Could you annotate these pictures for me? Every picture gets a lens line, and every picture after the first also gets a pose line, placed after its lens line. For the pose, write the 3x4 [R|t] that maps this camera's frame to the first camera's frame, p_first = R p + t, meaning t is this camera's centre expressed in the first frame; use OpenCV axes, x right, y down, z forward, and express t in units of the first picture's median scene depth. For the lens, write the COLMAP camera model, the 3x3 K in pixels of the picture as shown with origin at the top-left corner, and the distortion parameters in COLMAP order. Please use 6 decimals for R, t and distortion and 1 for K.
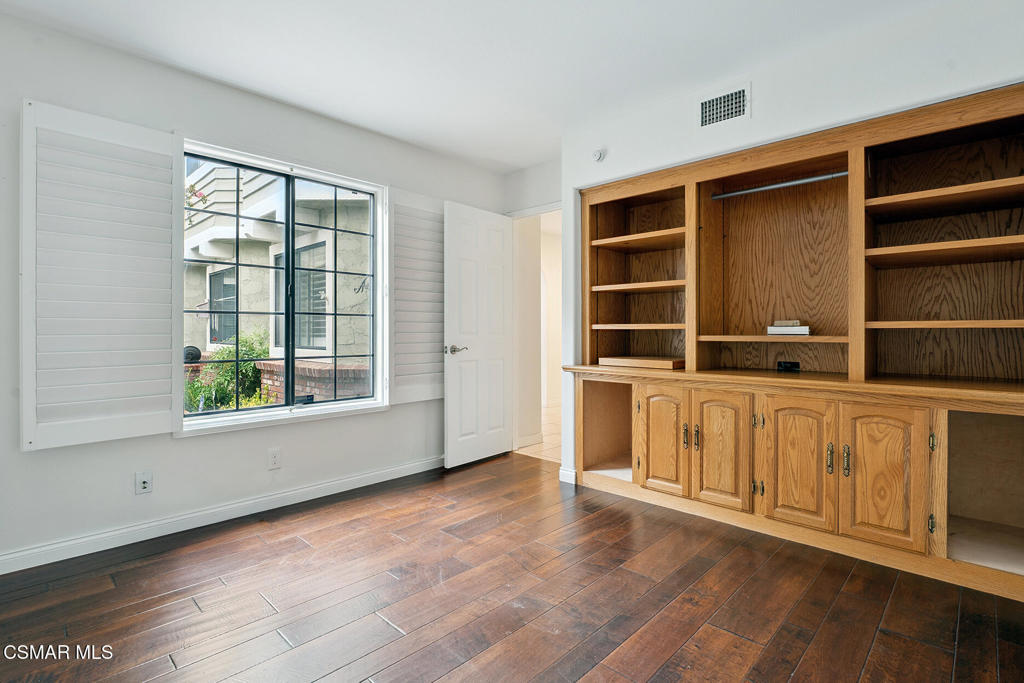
lens RADIAL K [[489.4, 0, 511.8], [0, 489.4, 336.5], [0, 0, 1]] dist [-0.014182, 0.000386]
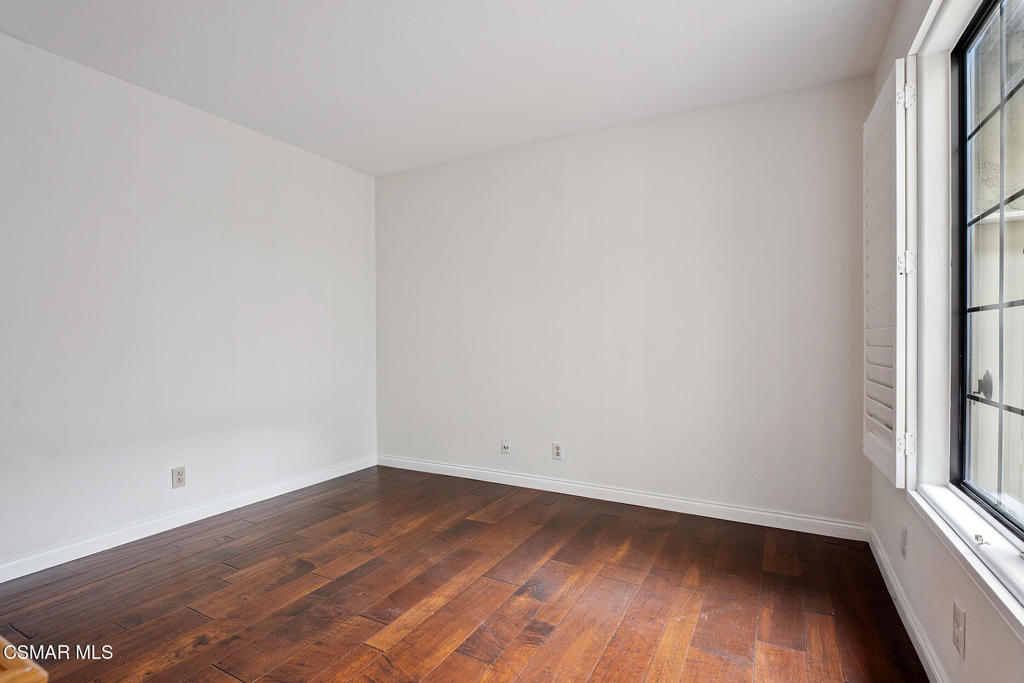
lens RADIAL K [[489.4, 0, 511.5], [0, 489.4, 340.3], [0, 0, 1]] dist [-0.014182, 0.000386]
pose [[-0.963606, 0.003641, -0.267303, 0.044794], [0.001272, 0.999958, 0.009036, -0.028376], [0.267324, 0.008367, -0.963570, 1.931340]]
